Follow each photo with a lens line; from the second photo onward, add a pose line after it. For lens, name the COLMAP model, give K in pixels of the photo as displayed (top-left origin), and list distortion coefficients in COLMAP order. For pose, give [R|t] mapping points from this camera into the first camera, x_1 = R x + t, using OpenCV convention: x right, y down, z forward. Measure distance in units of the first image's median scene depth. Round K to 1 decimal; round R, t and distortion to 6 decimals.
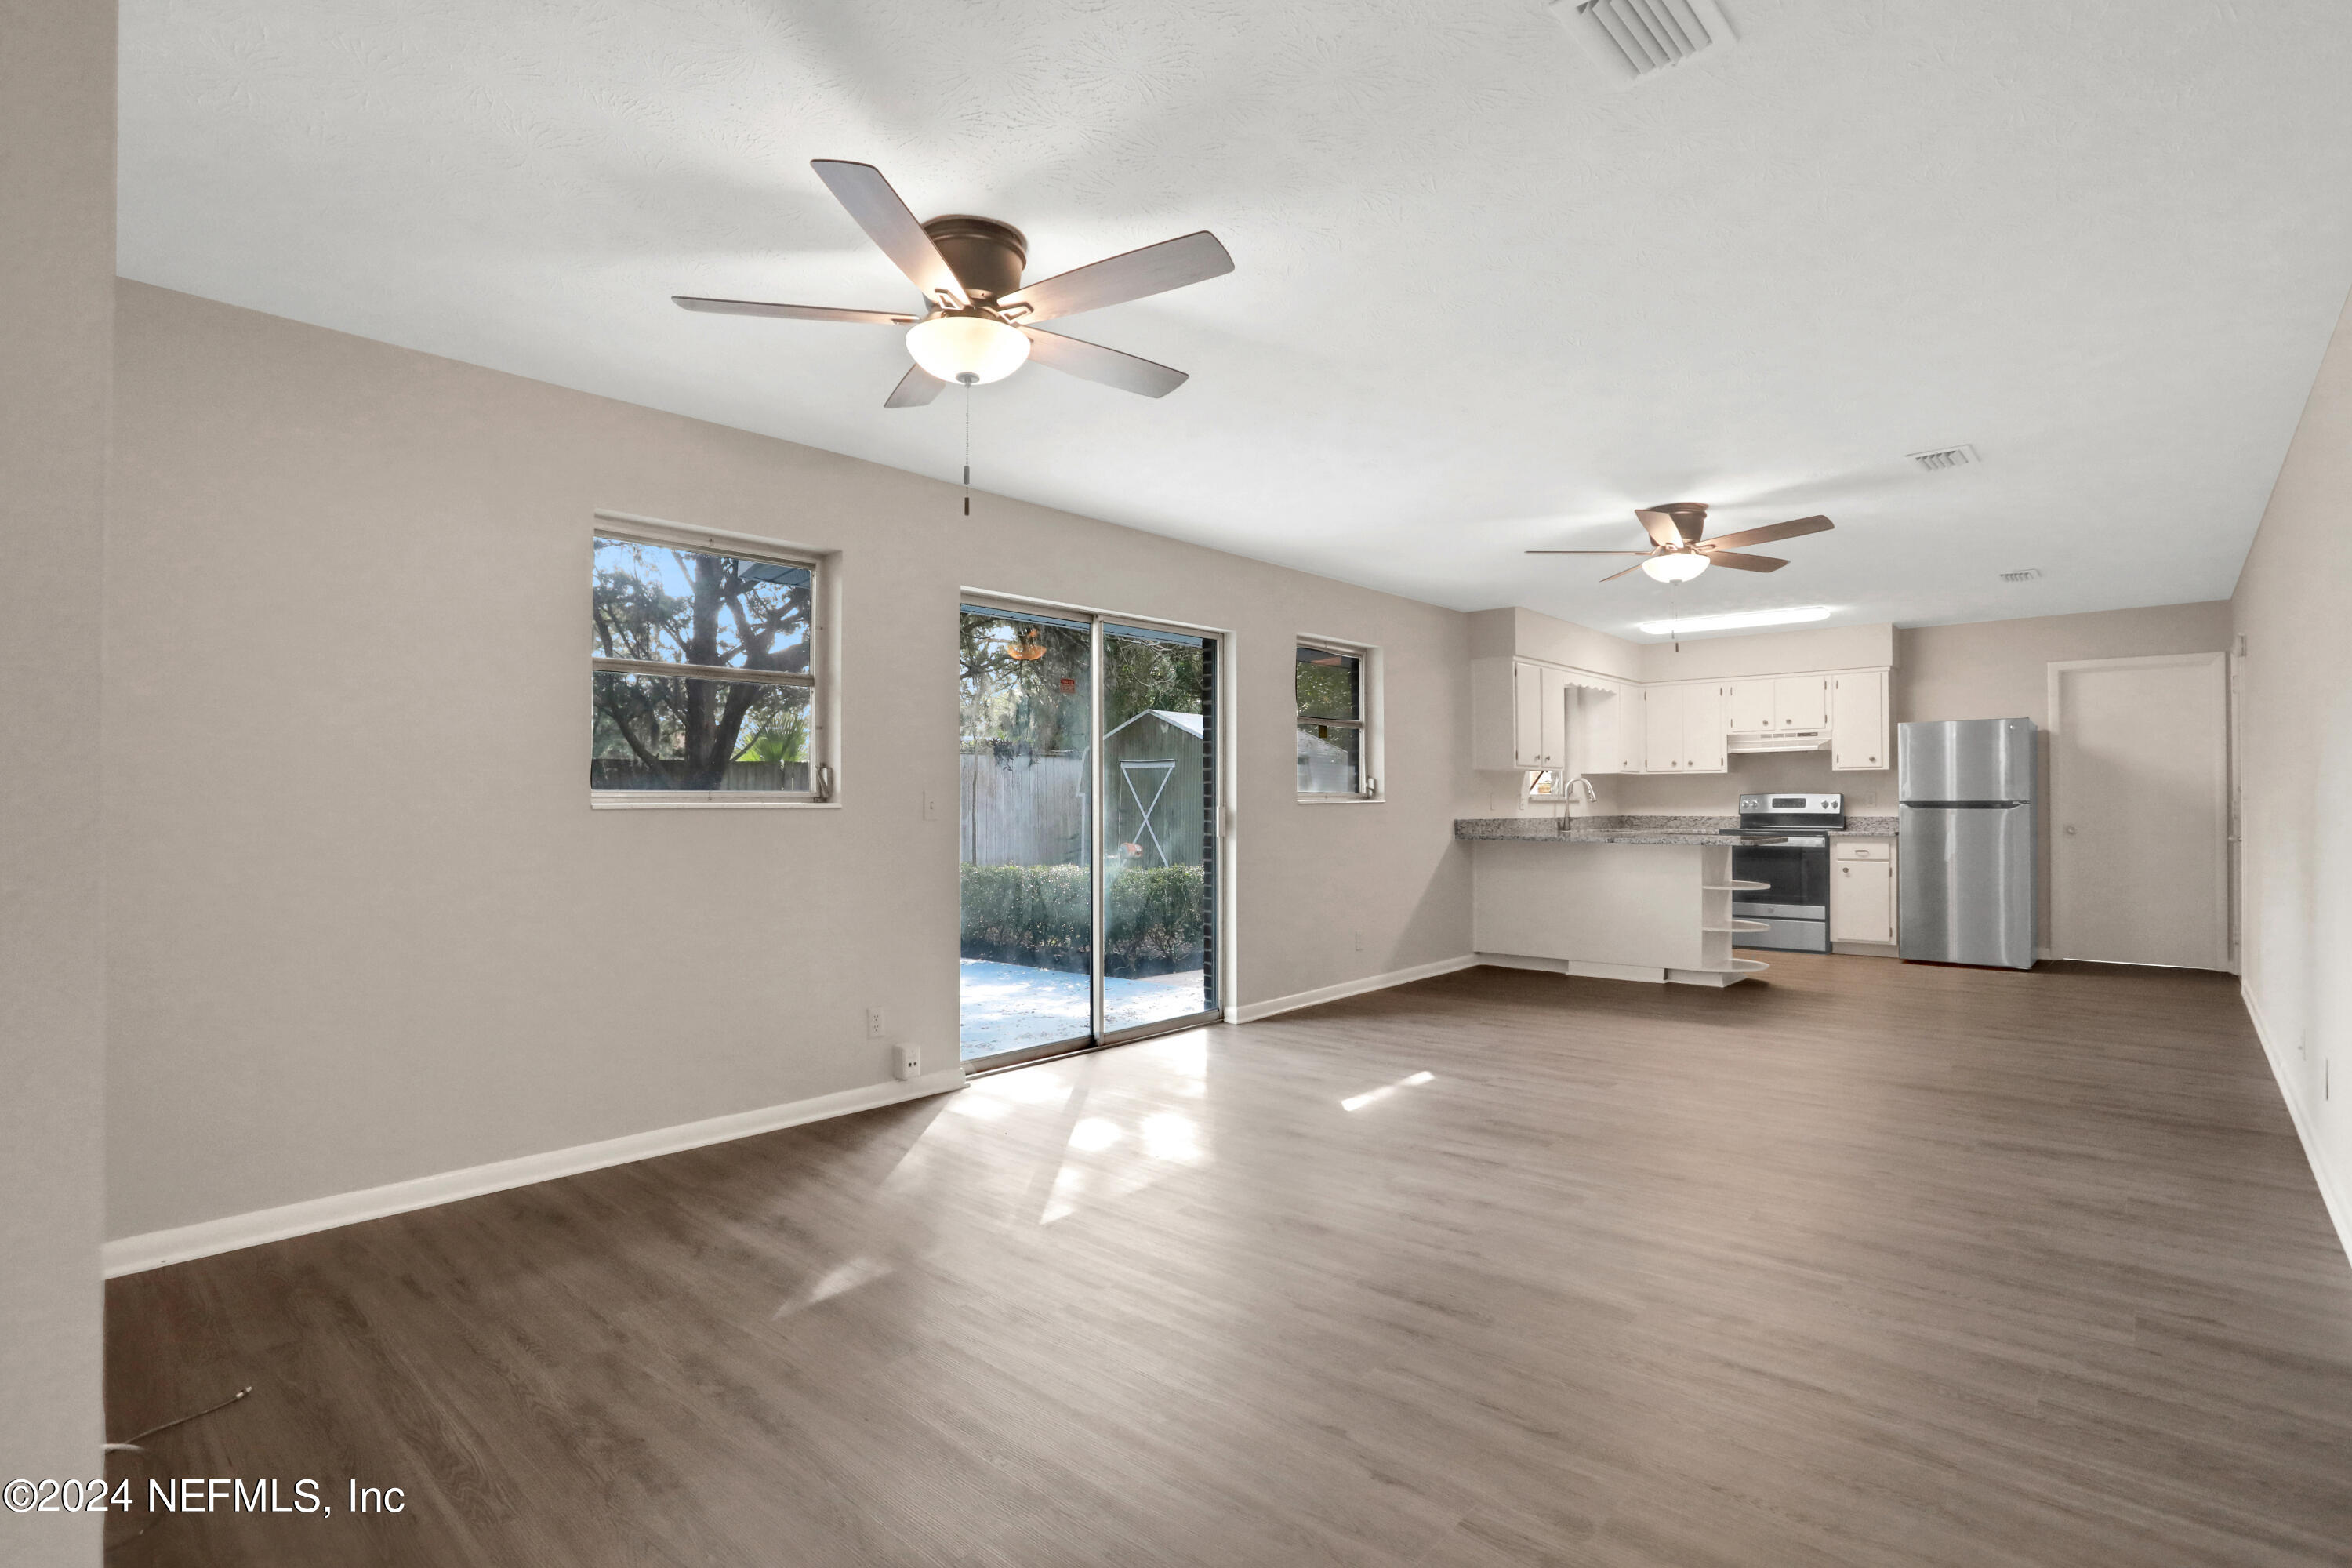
lens RADIAL K [[1193.6, 0, 1180.6], [0, 1193.6, 796.4], [0, 0, 1]] dist [-0.002489, 0.000310]
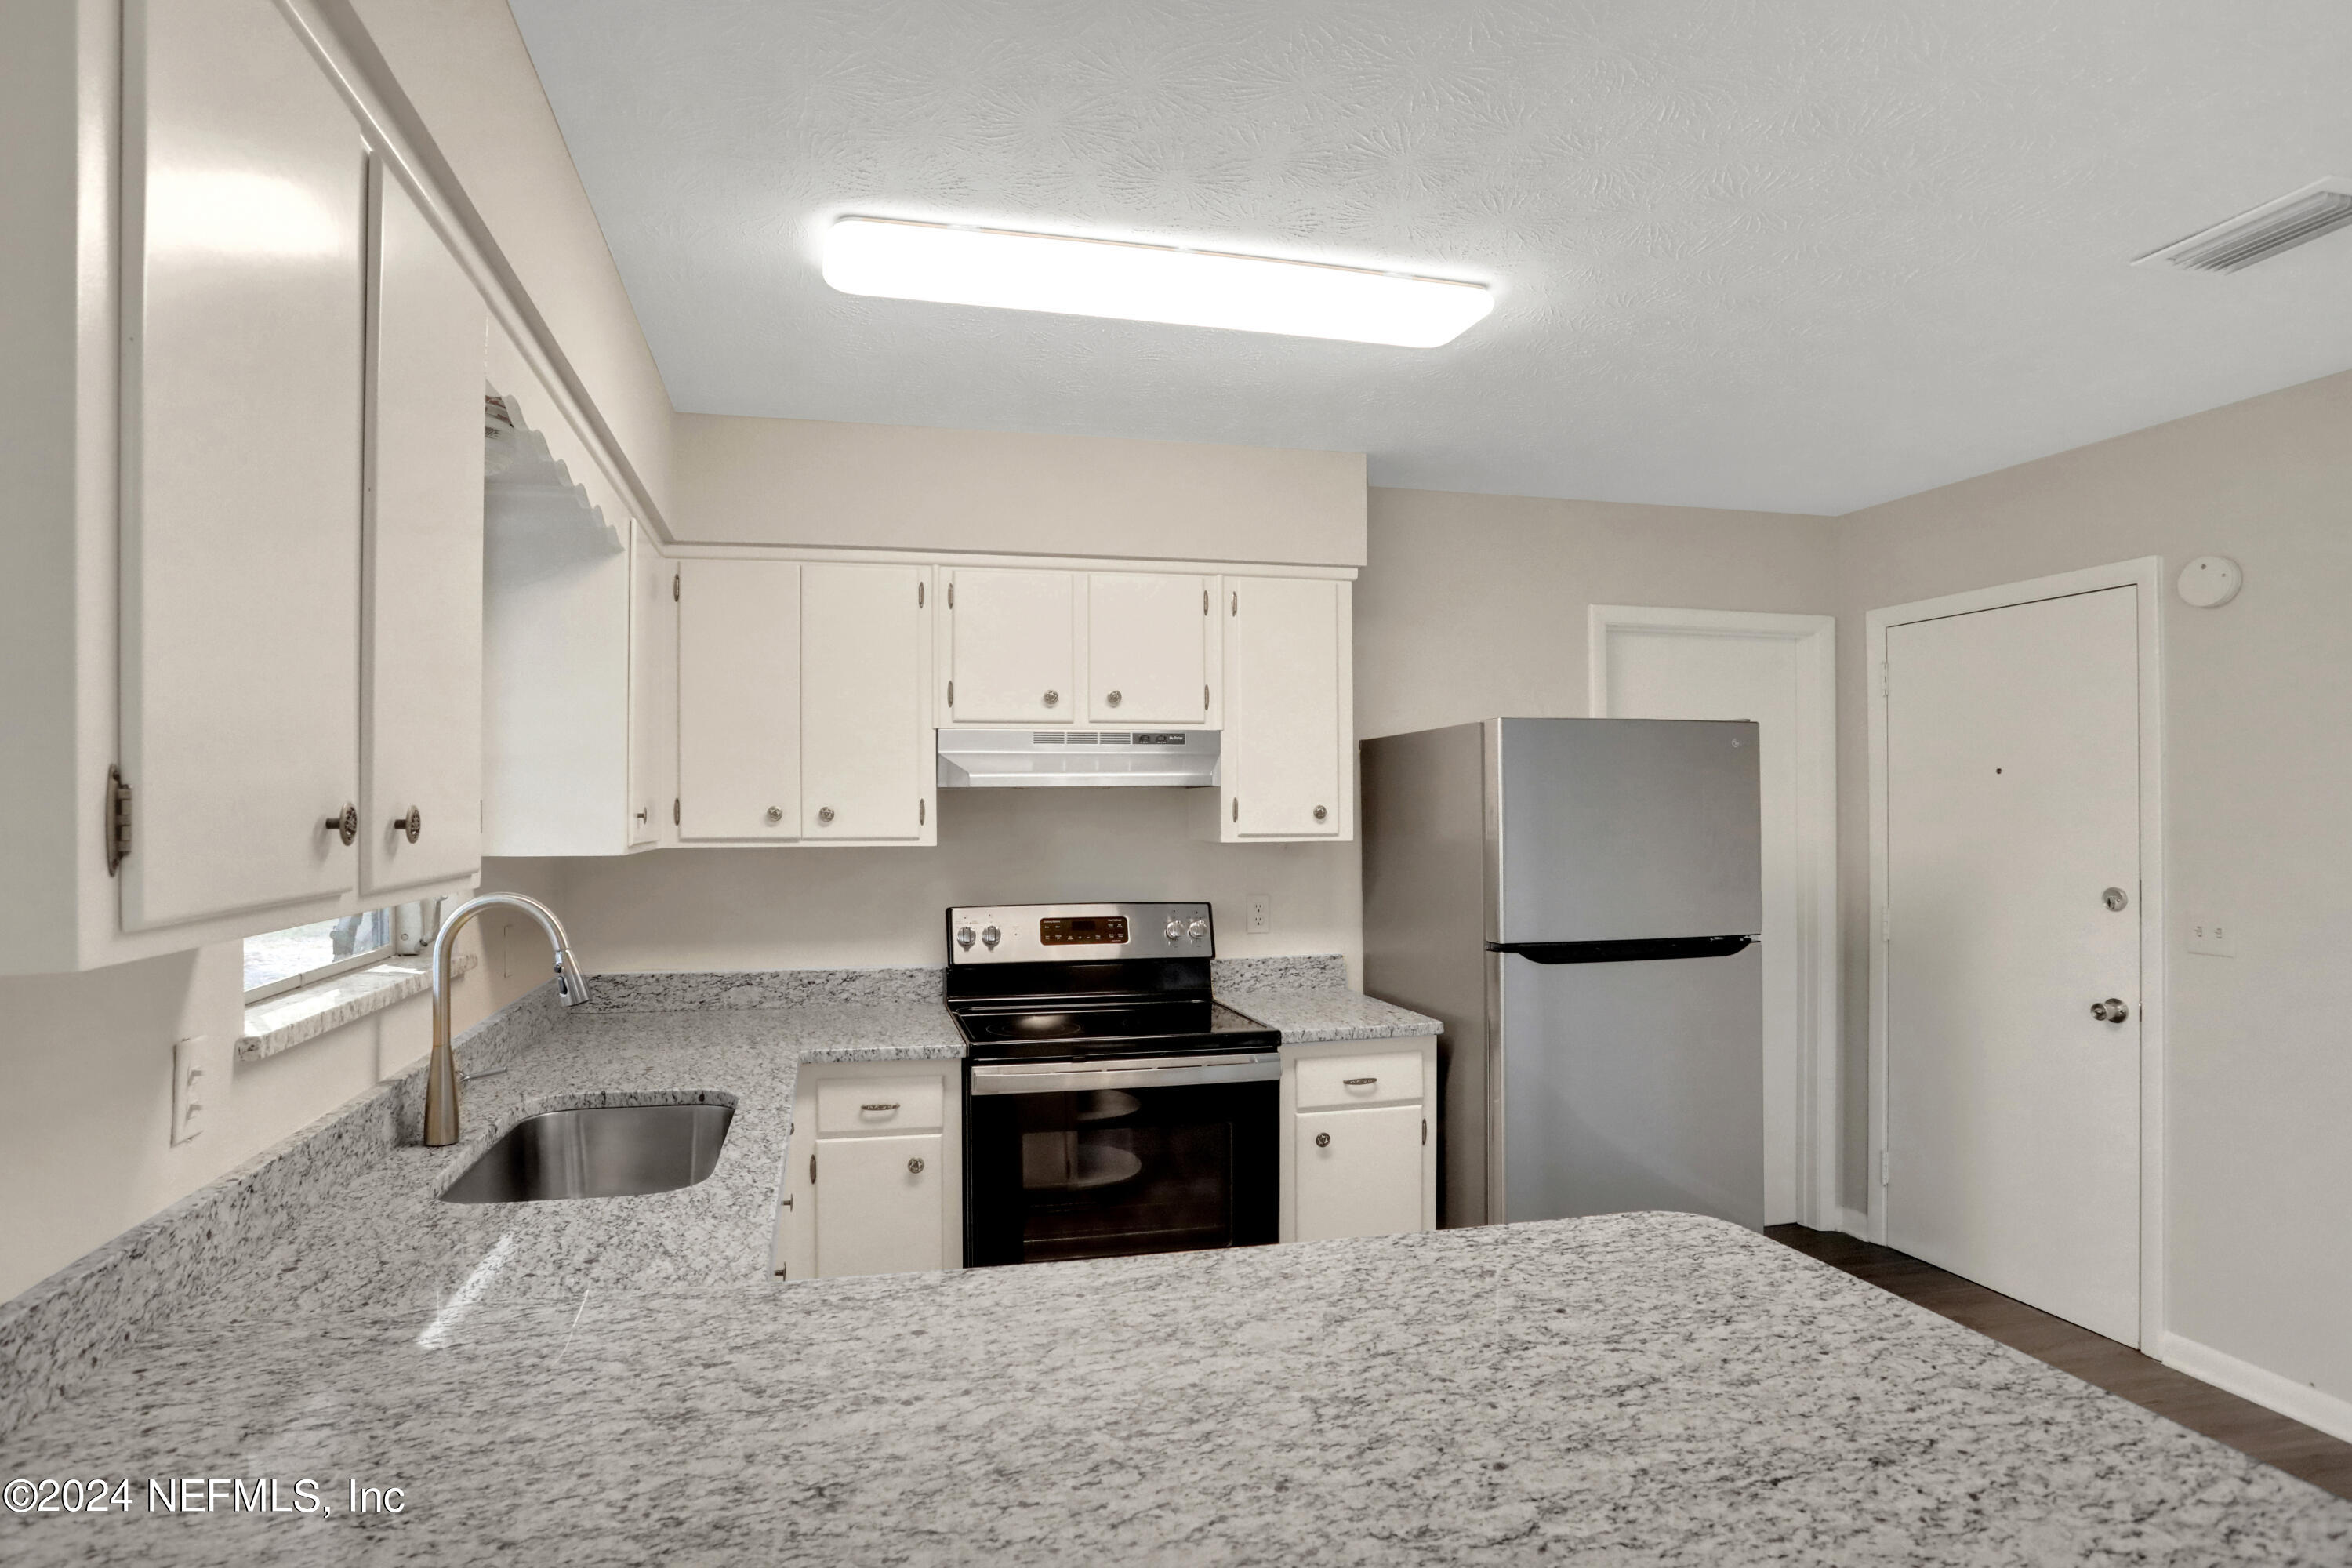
lens RADIAL K [[1193.6, 0, 1180.6], [0, 1193.6, 796.4], [0, 0, 1]] dist [-0.002489, 0.000310]
pose [[0.555401, 0.005158, 0.831567, 0.231083], [-0.004750, 0.999984, -0.003031, -0.033121], [-0.831569, -0.002266, 0.555417, 0.782074]]
